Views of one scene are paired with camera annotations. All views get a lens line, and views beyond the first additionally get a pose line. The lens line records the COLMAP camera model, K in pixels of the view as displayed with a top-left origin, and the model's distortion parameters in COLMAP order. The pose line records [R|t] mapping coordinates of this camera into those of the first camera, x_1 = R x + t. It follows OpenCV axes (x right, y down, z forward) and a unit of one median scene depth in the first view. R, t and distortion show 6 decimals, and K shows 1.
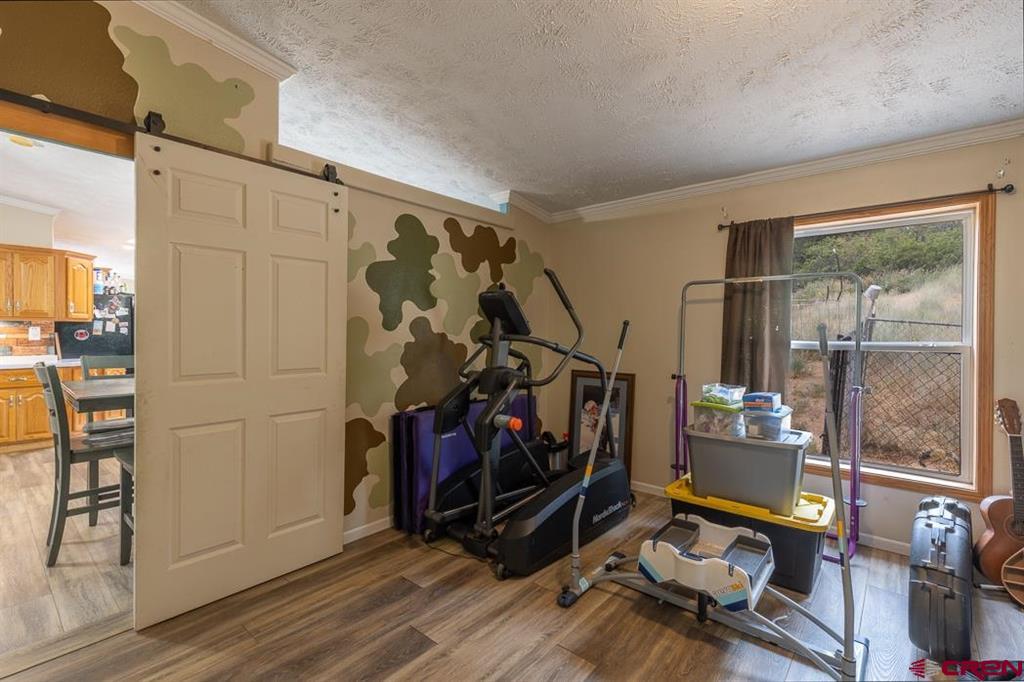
lens RADIAL K [[467.5, 0, 510.4], [0, 467.5, 336.9], [0, 0, 1]] dist [-0.000027, 0.000025]
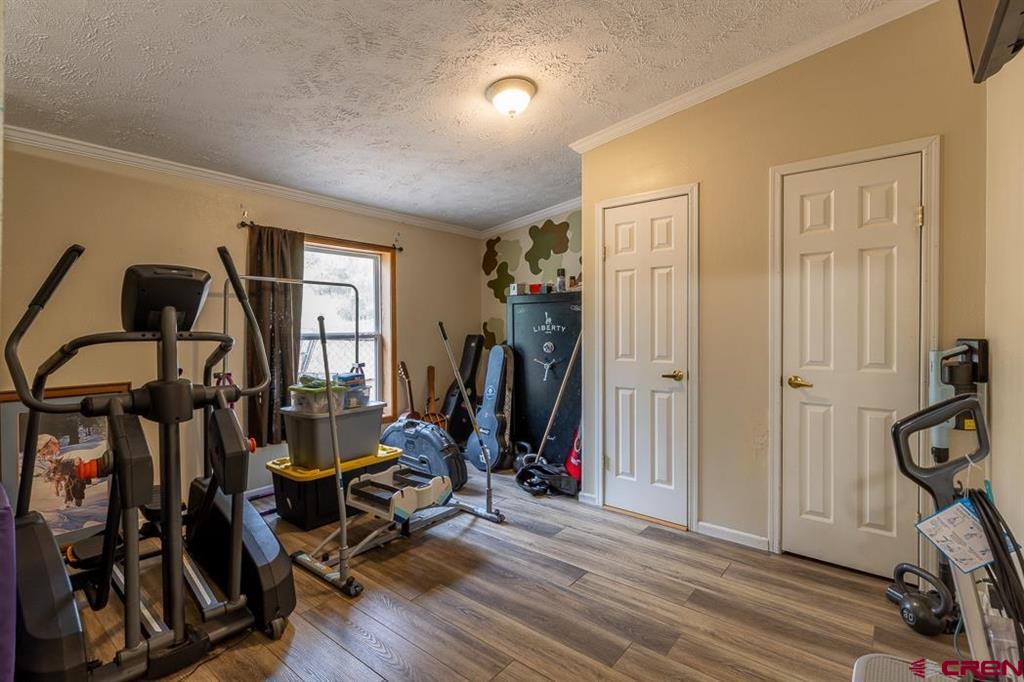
lens RADIAL K [[467.5, 0, 511.5], [0, 467.5, 333.6], [0, 0, 1]] dist [-0.000027, 0.000025]
pose [[-0.039641, -0.021132, 0.998990, -0.812378], [0.015099, 0.999650, 0.021745, -0.012453], [-0.999100, 0.015946, -0.039309, 0.620676]]
